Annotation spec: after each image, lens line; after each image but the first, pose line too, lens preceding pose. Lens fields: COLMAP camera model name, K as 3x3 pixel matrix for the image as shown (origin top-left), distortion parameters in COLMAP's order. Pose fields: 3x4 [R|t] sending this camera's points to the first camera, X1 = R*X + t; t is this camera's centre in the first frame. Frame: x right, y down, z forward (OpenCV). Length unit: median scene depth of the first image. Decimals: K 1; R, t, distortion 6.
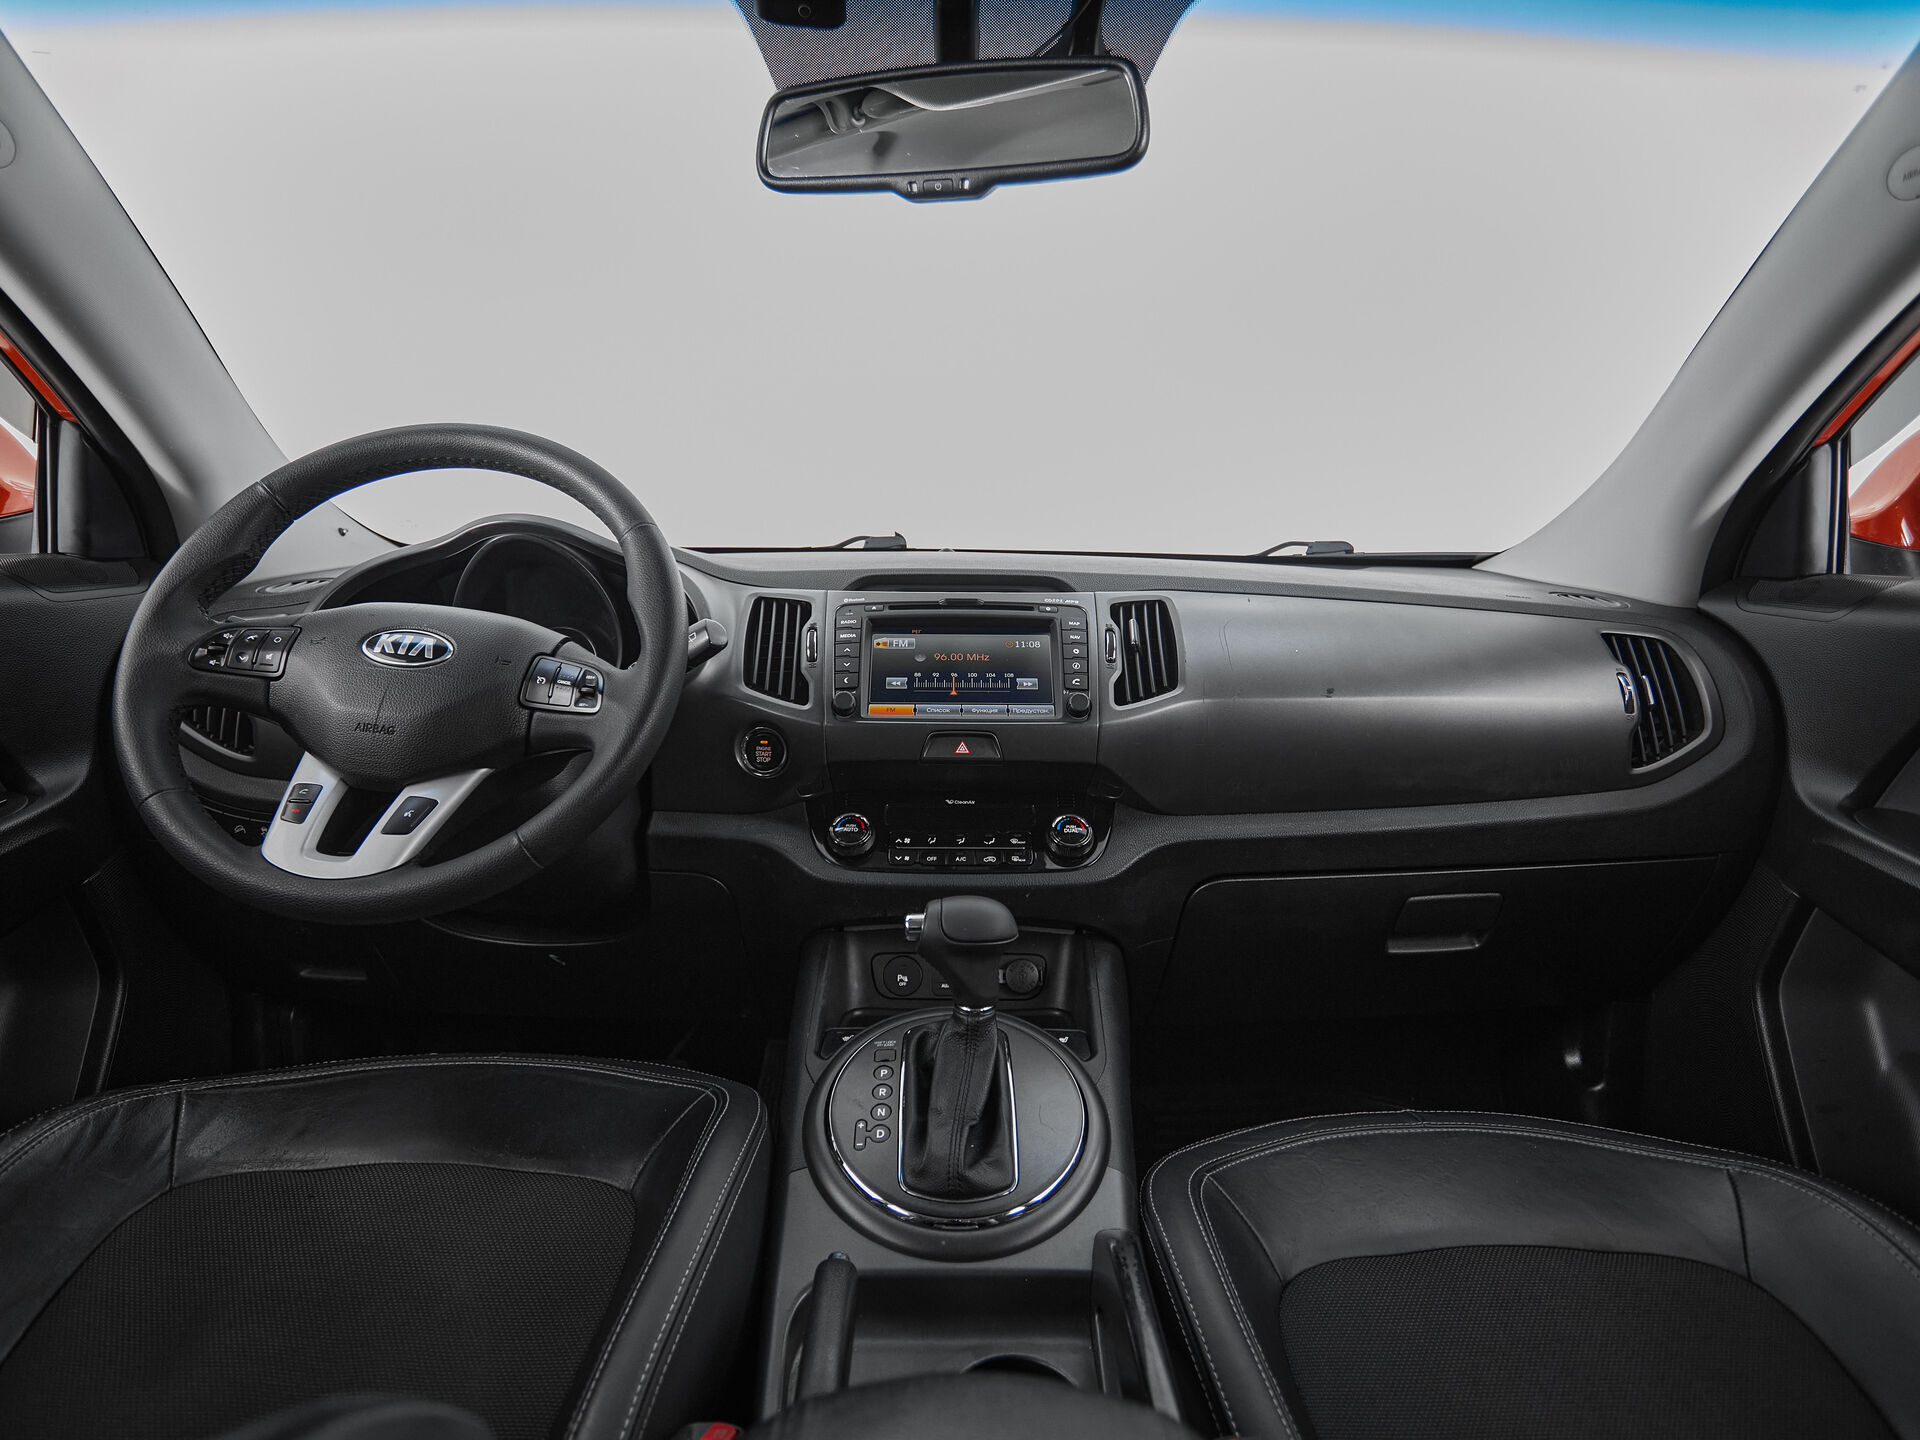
lens RADIAL K [[963.5, 0, 912.2], [0, 963.5, 721.8], [0, 0, 1]] dist [-0.002881, -0.000512]
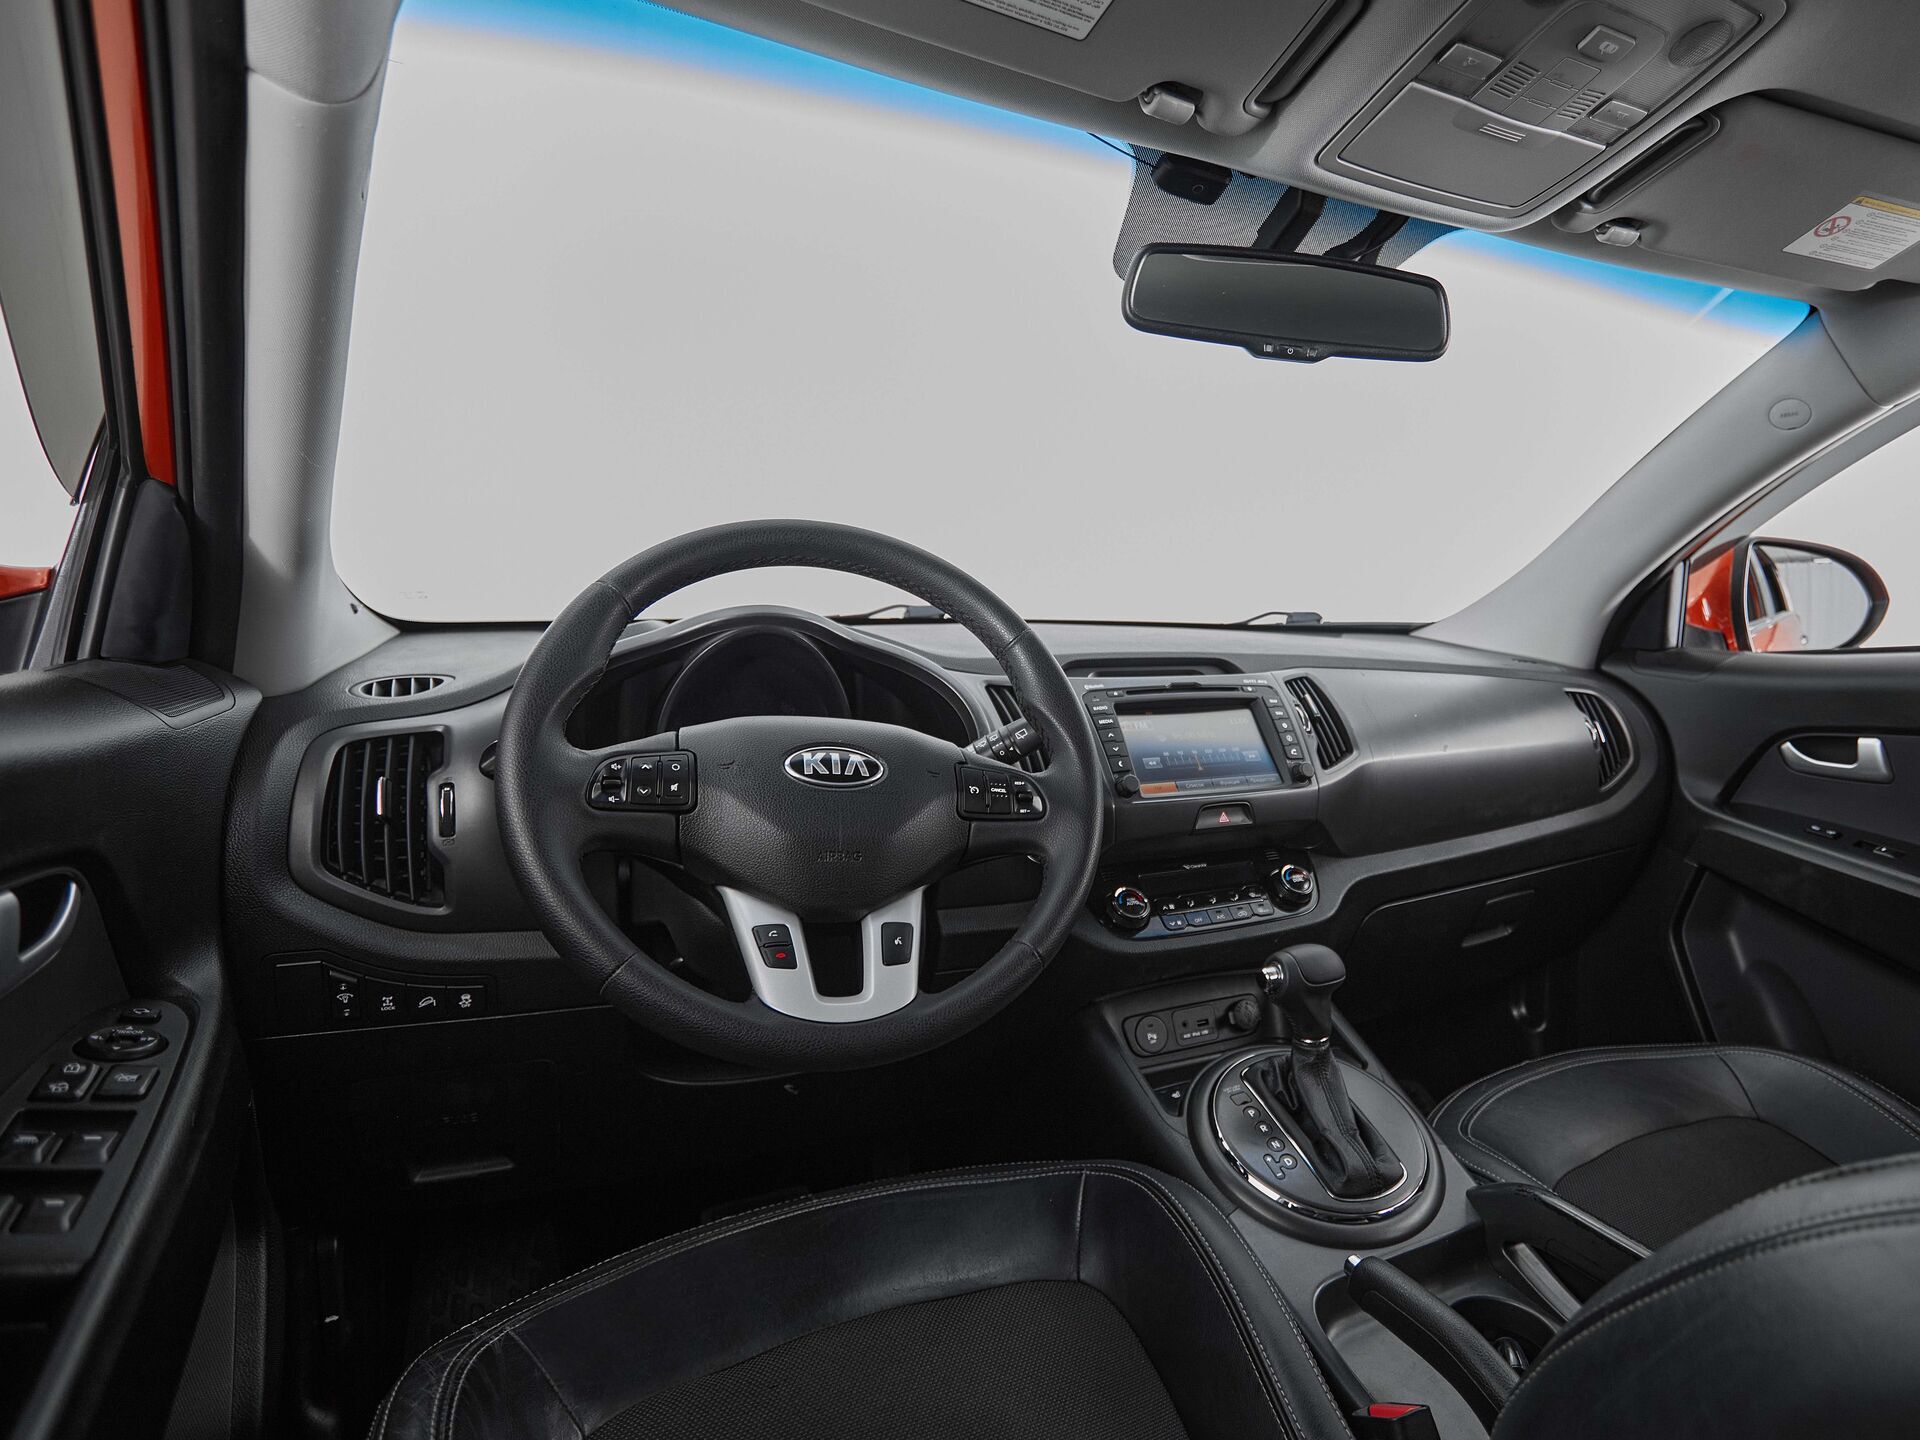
lens RADIAL K [[1033.0, 0, 1065.1], [0, 1033.0, 726.2], [0, 0, 1]] dist [-0.002541, -0.000785]
pose [[0.892394, -0.050879, 0.448379, -0.630166], [0.066031, 0.997651, -0.018213, -0.067379], [-0.446399, 0.045860, 0.893658, 0.000296]]
